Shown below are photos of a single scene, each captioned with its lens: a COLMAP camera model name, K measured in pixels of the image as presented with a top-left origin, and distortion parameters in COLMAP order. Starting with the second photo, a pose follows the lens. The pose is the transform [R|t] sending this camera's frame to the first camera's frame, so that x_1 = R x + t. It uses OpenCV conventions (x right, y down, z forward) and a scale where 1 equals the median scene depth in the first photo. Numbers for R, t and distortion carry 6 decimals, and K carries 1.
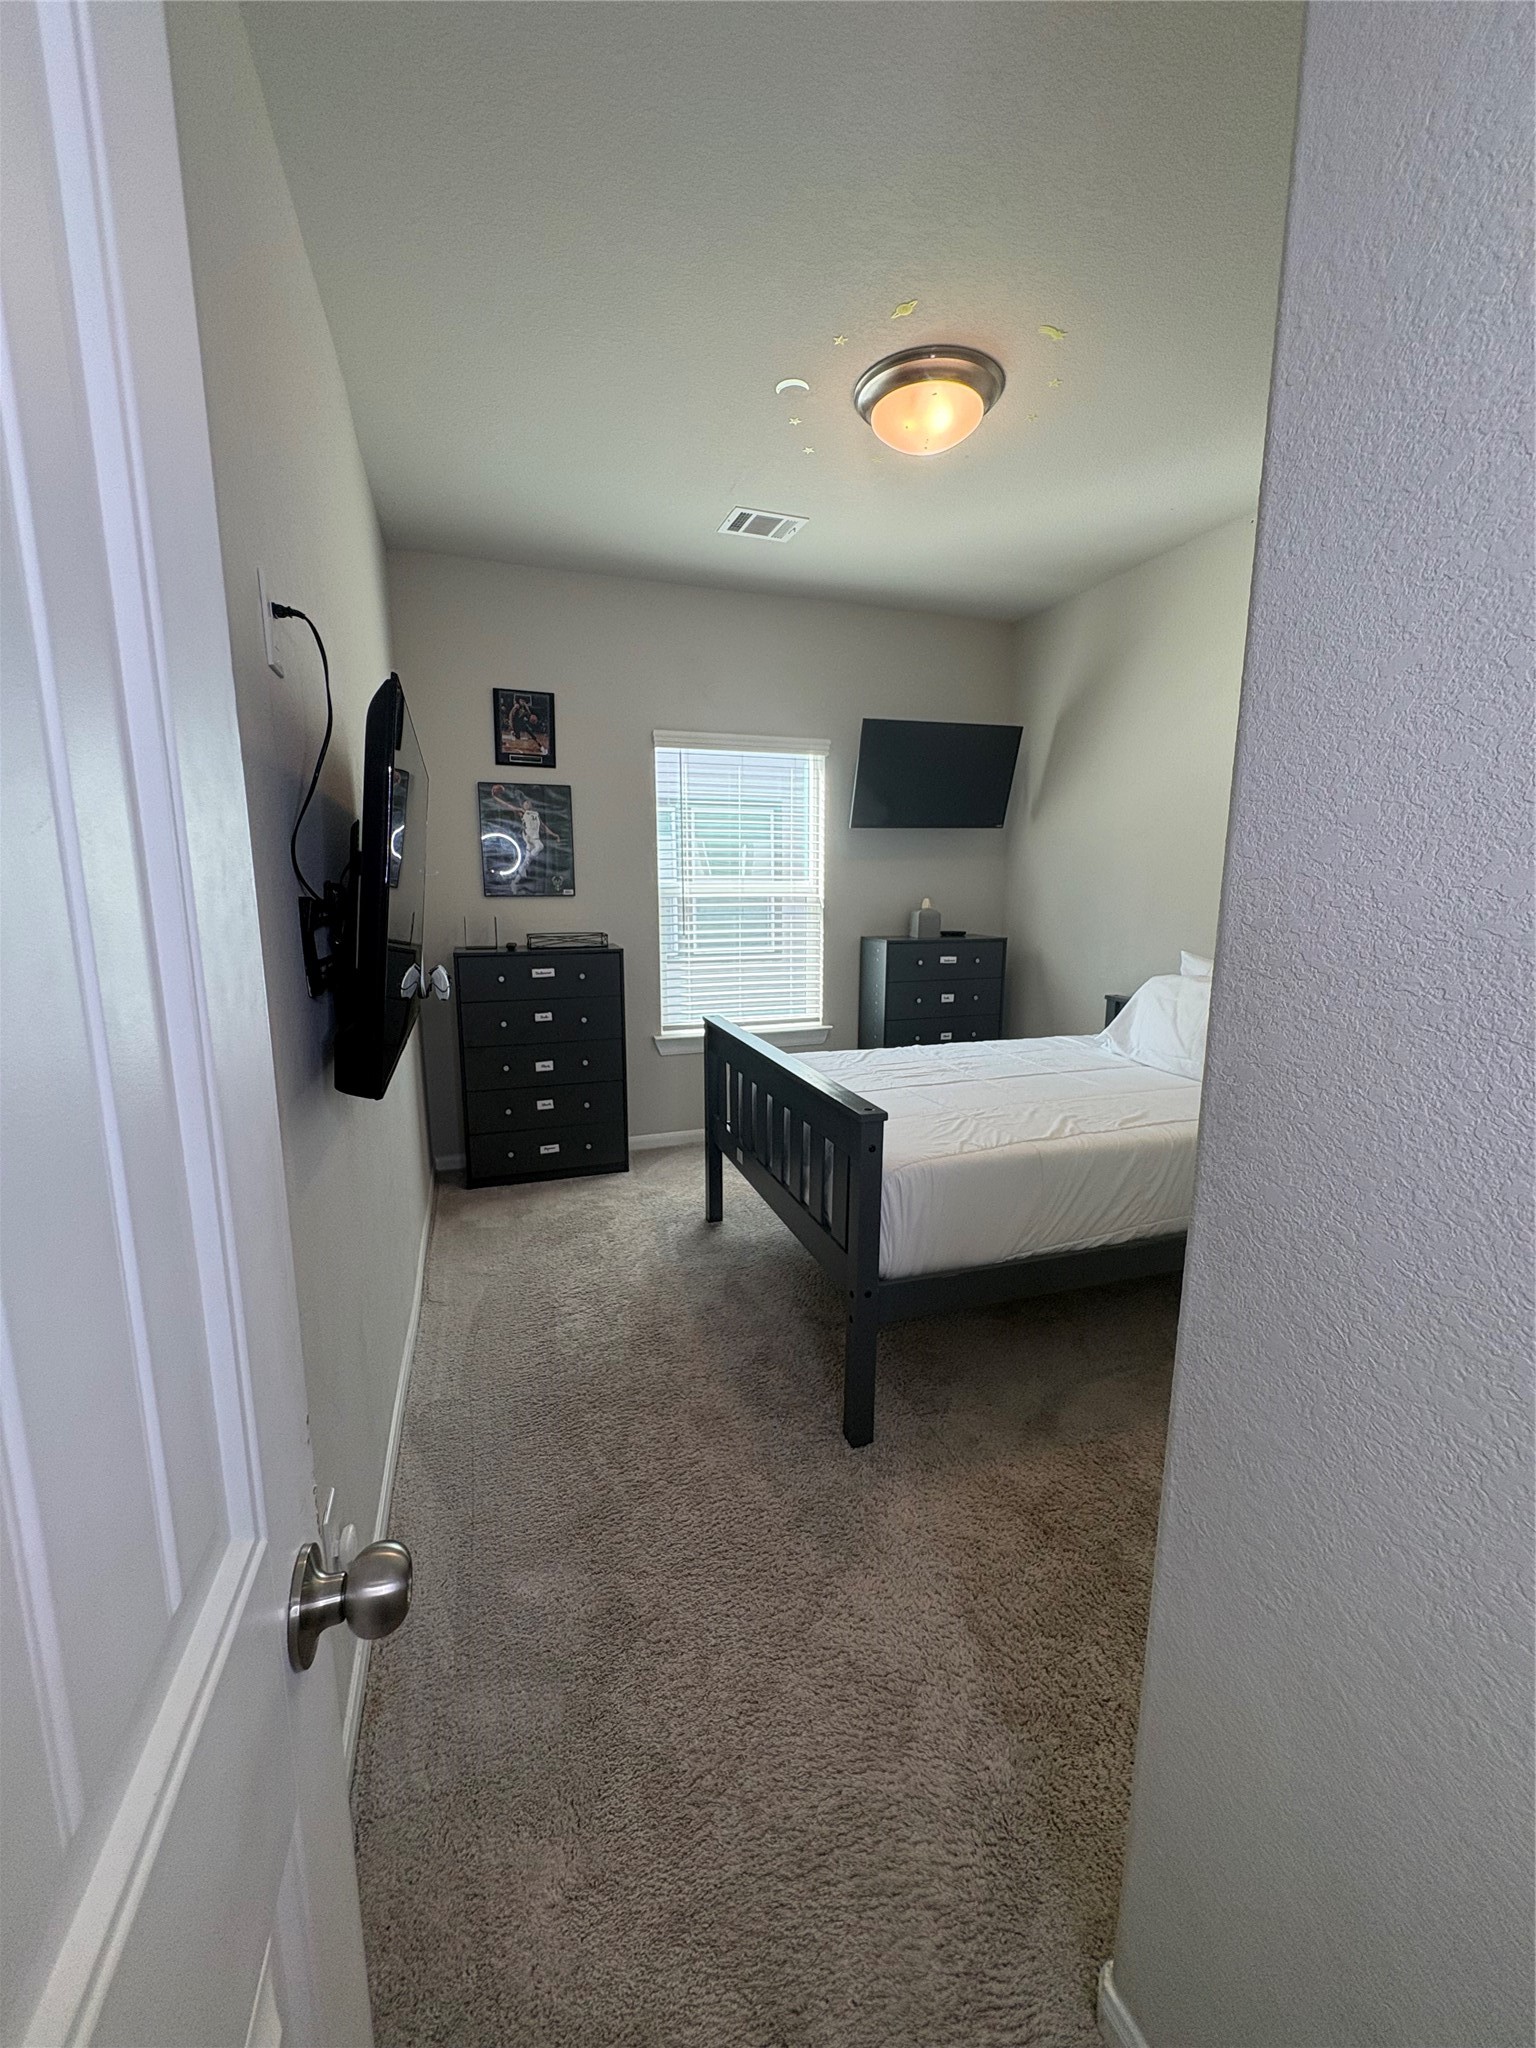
lens RADIAL K [[814.5, 0, 768.1], [0, 814.5, 1018.5], [0, 0, 1]] dist [-0.000087, 0.000519]
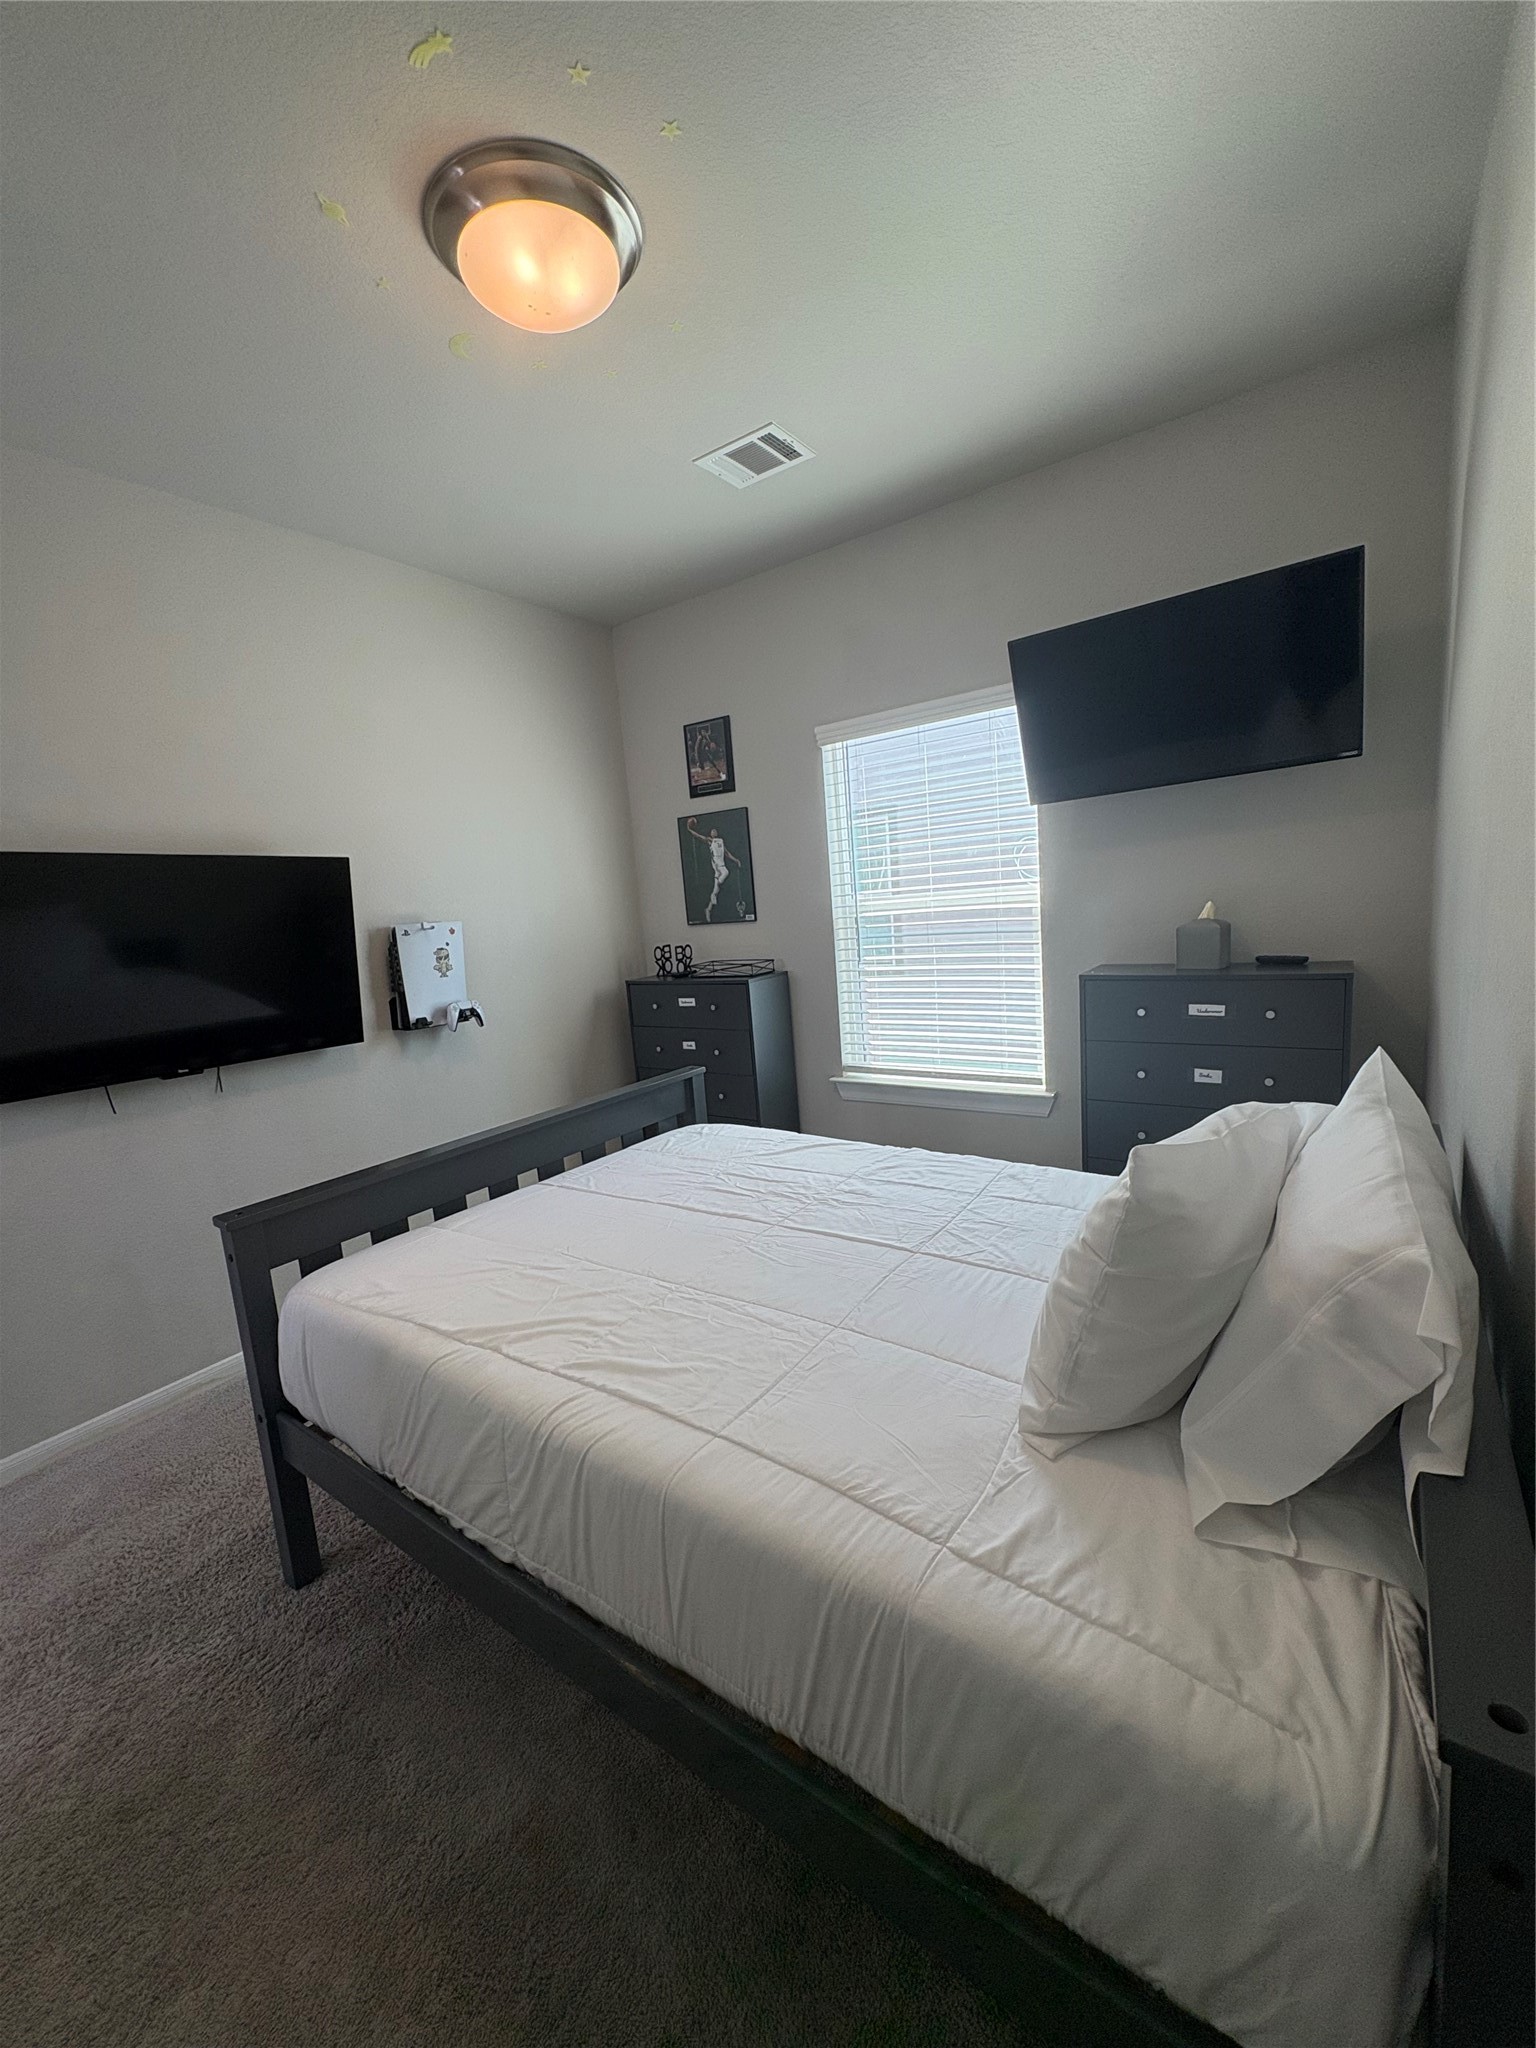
lens RADIAL K [[814.5, 0, 763.4], [0, 814.5, 1014.8], [0, 0, 1]] dist [-0.000087, 0.000519]
pose [[0.575358, 0.069266, -0.814964, 0.584553], [-0.056529, 0.997393, 0.044862, -0.088011], [0.815946, 0.020257, 0.577773, 0.480291]]
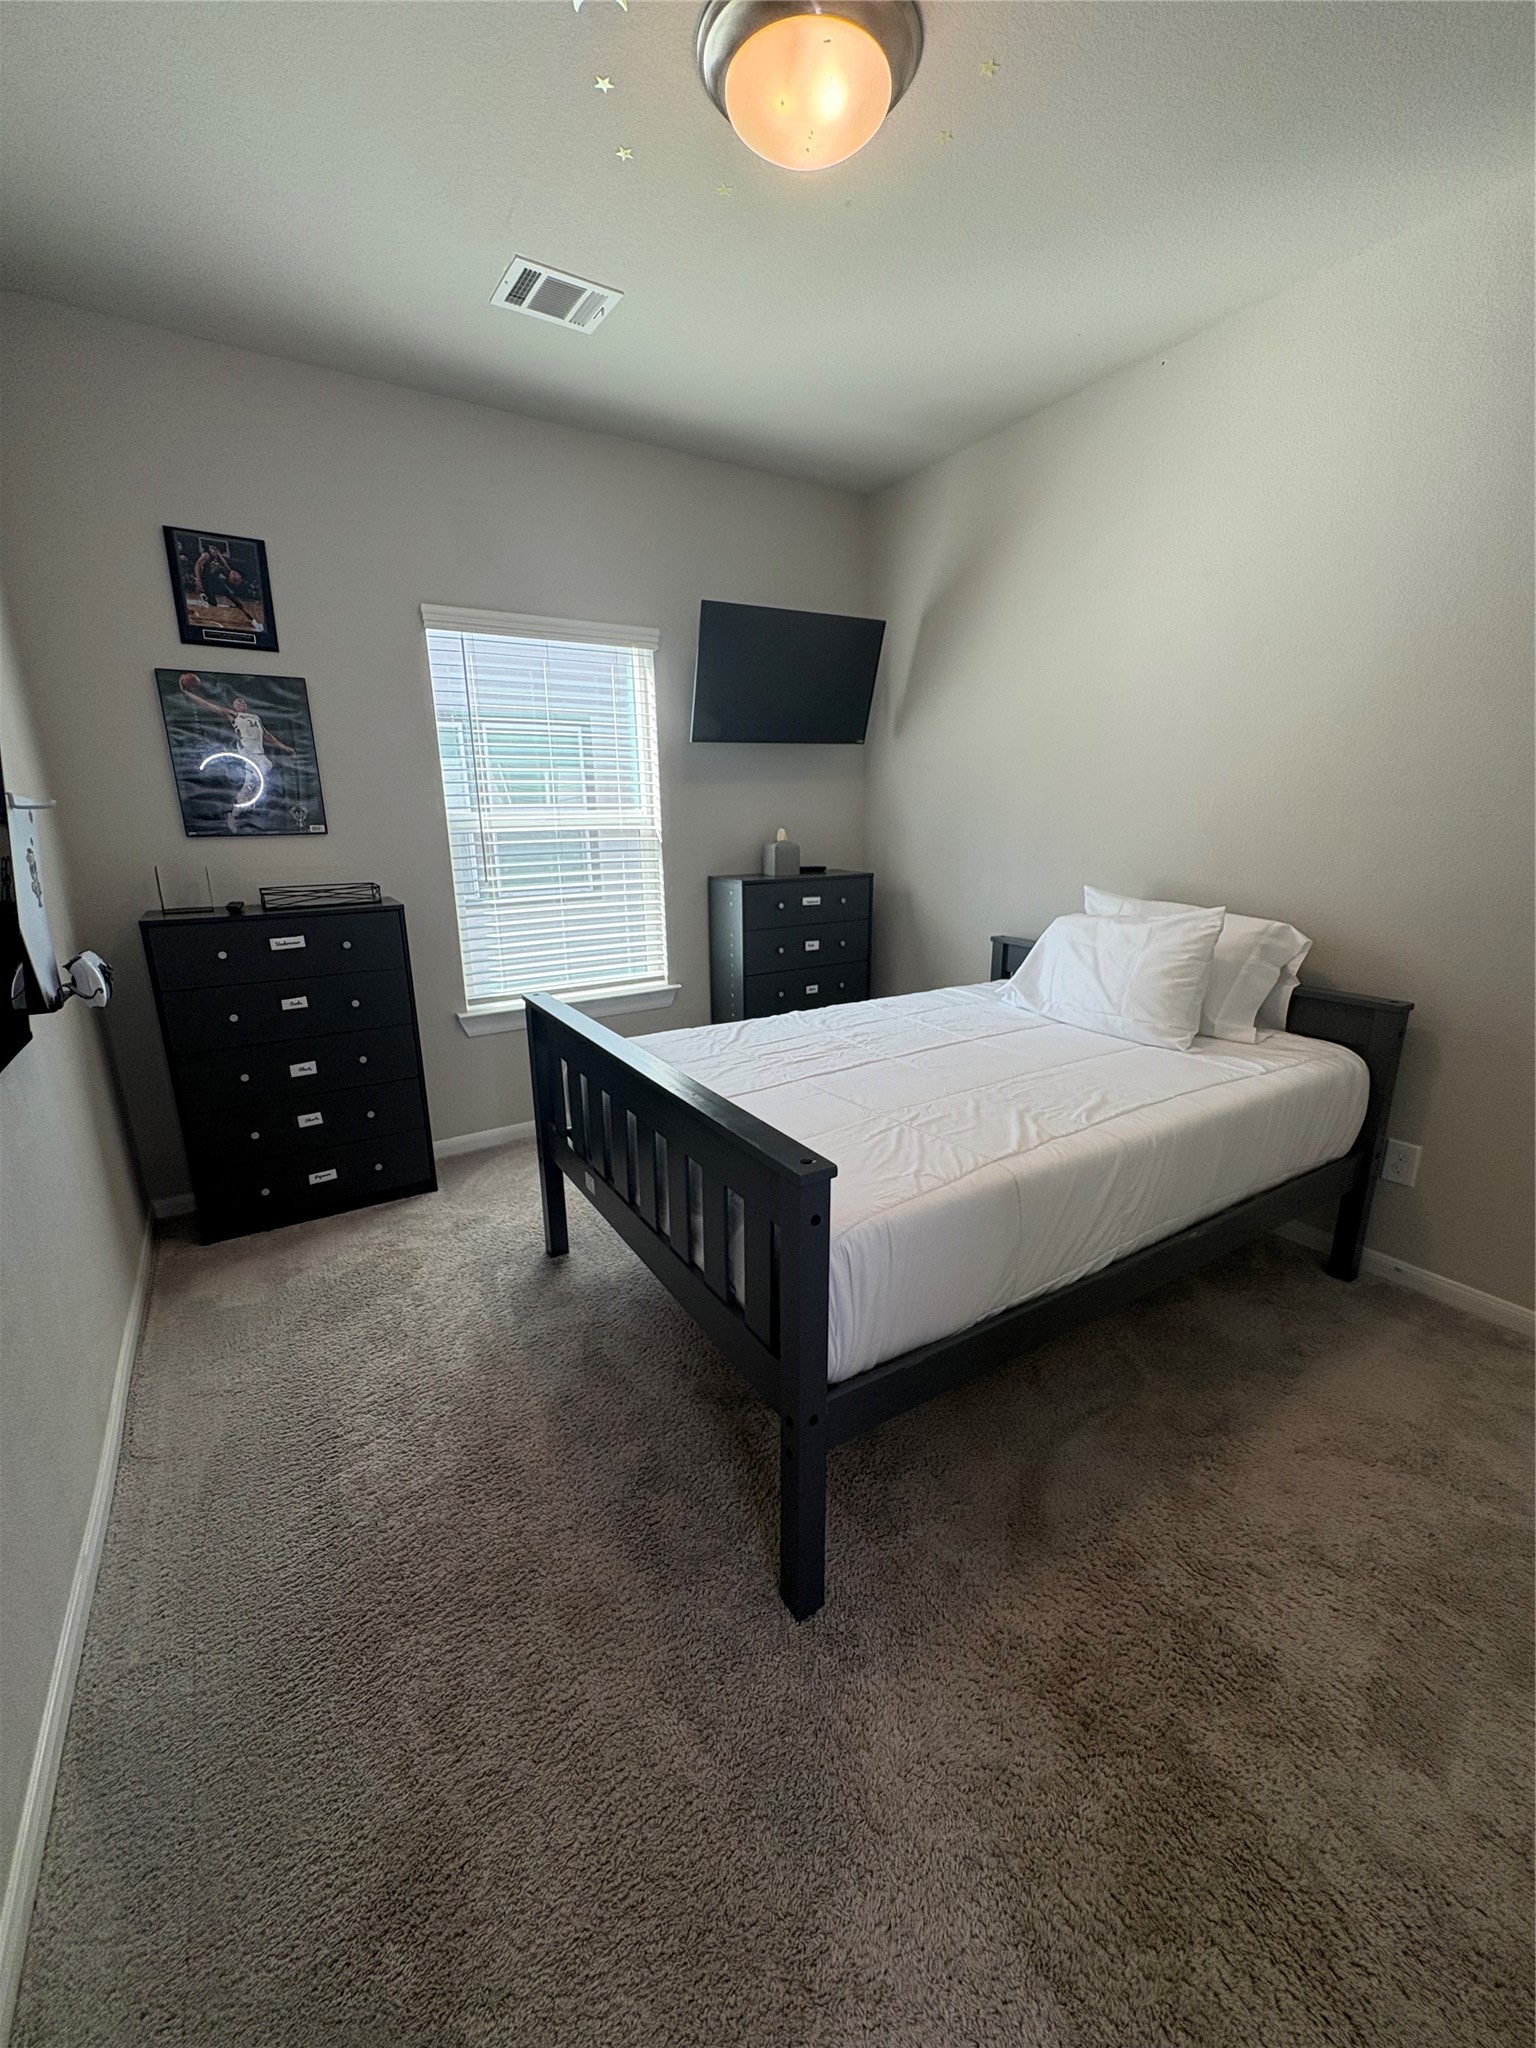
lens RADIAL K [[814.5, 0, 768.6], [0, 814.5, 1021.0], [0, 0, 1]] dist [-0.000087, 0.000519]
pose [[0.973629, -0.068839, 0.217504, -0.021193], [0.049467, 0.994409, 0.093295, -0.032567], [-0.222710, -0.080075, 0.971591, 0.190482]]
